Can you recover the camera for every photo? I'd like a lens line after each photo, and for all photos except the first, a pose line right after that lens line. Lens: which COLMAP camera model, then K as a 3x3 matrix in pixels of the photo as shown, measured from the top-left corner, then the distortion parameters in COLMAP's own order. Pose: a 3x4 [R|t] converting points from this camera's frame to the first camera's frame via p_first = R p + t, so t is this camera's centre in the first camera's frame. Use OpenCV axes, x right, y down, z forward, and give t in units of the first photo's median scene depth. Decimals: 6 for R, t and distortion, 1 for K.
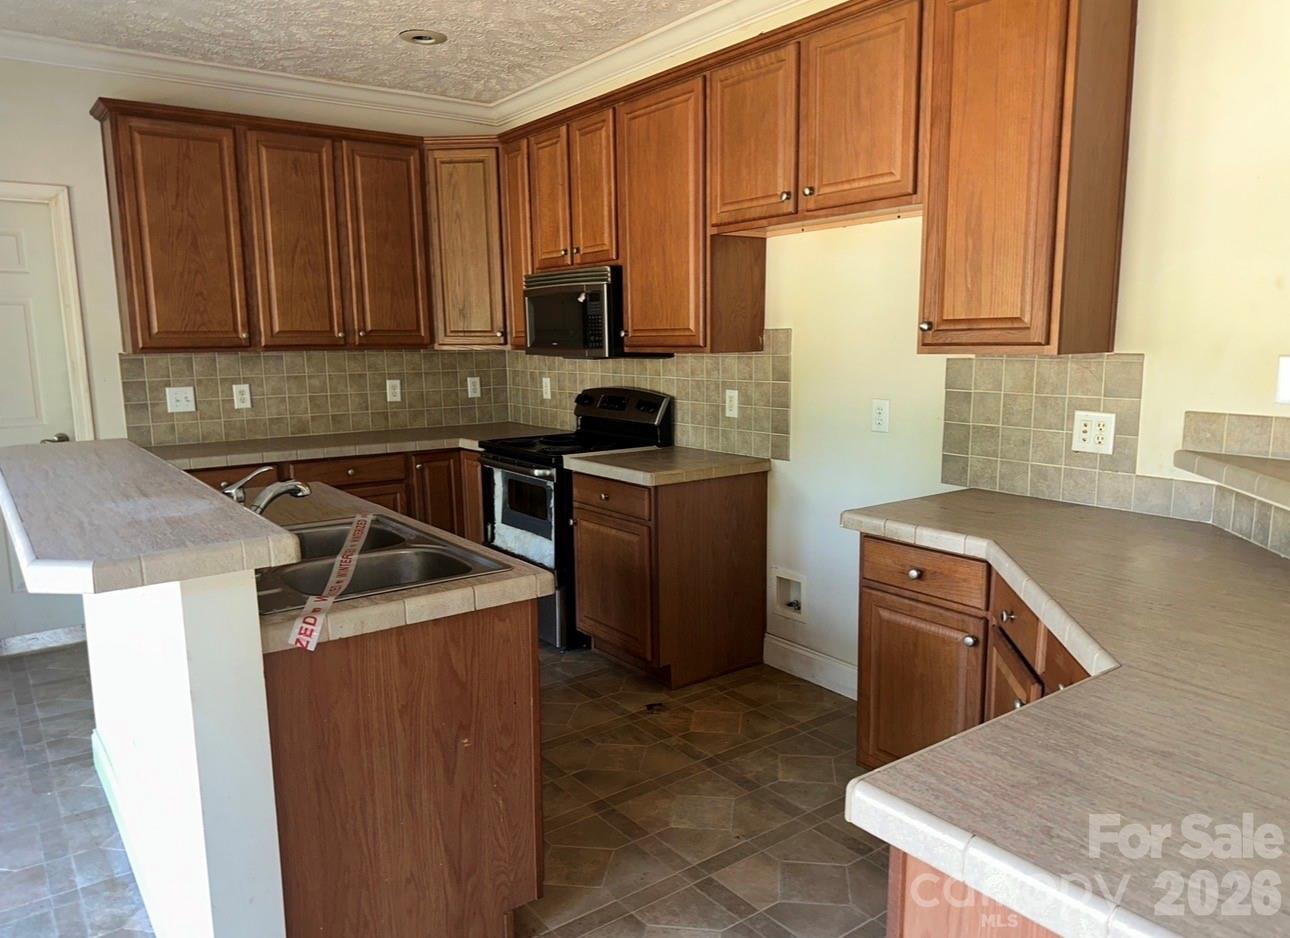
lens RADIAL K [[909.7, 0, 625.7], [0, 909.7, 495.6], [0, 0, 1]] dist [0.065189, -0.090770]
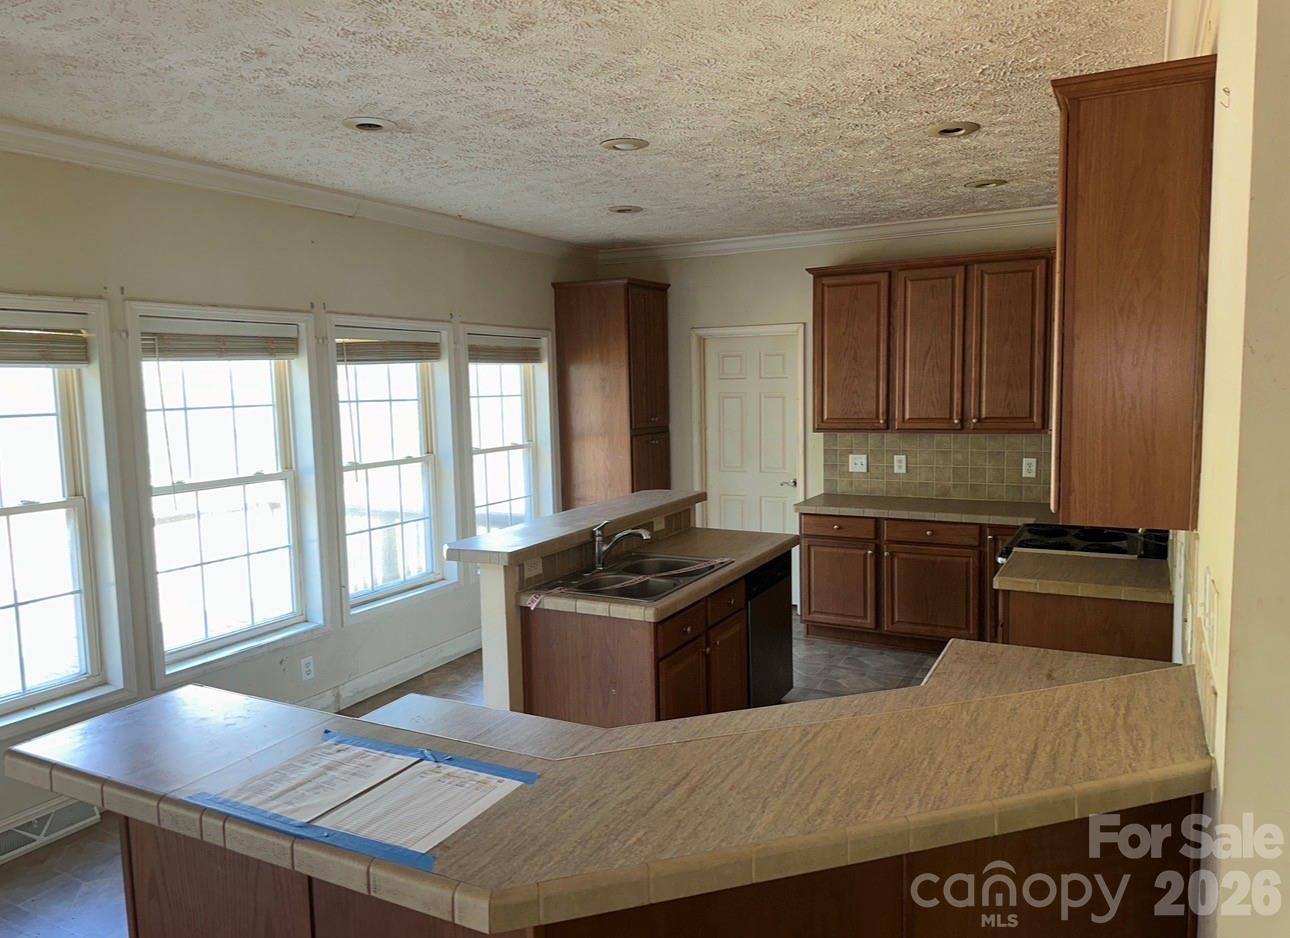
lens RADIAL K [[905.3, 0, 645.0], [0, 905.3, 469.0], [0, 0, 1]] dist [0.071417, -0.000901]
pose [[0.440190, 0.090144, -0.893368, 0.611621], [-0.136537, 0.990097, 0.032628, -0.097384], [0.887463, 0.107616, 0.448139, 0.094889]]
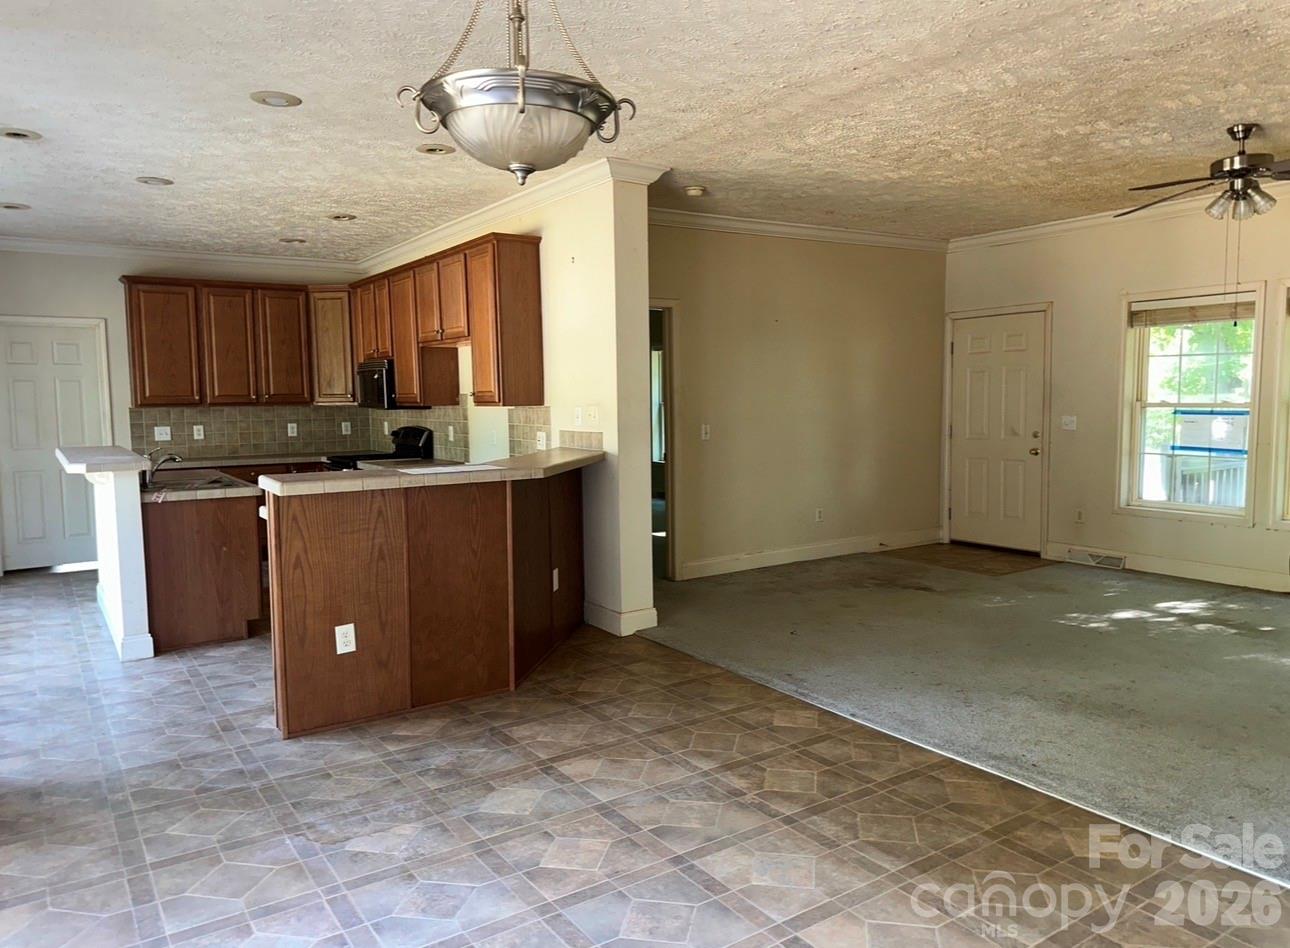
lens RADIAL K [[909.2, 0, 666.3], [0, 909.2, 486.3], [0, 0, 1]] dist [-0.021595, -0.005080]
pose [[0.999974, 0.001558, -0.006995, 0.498574], [-0.002070, 0.997271, -0.073805, 0.123132], [0.006861, 0.073818, 0.997248, -0.720389]]
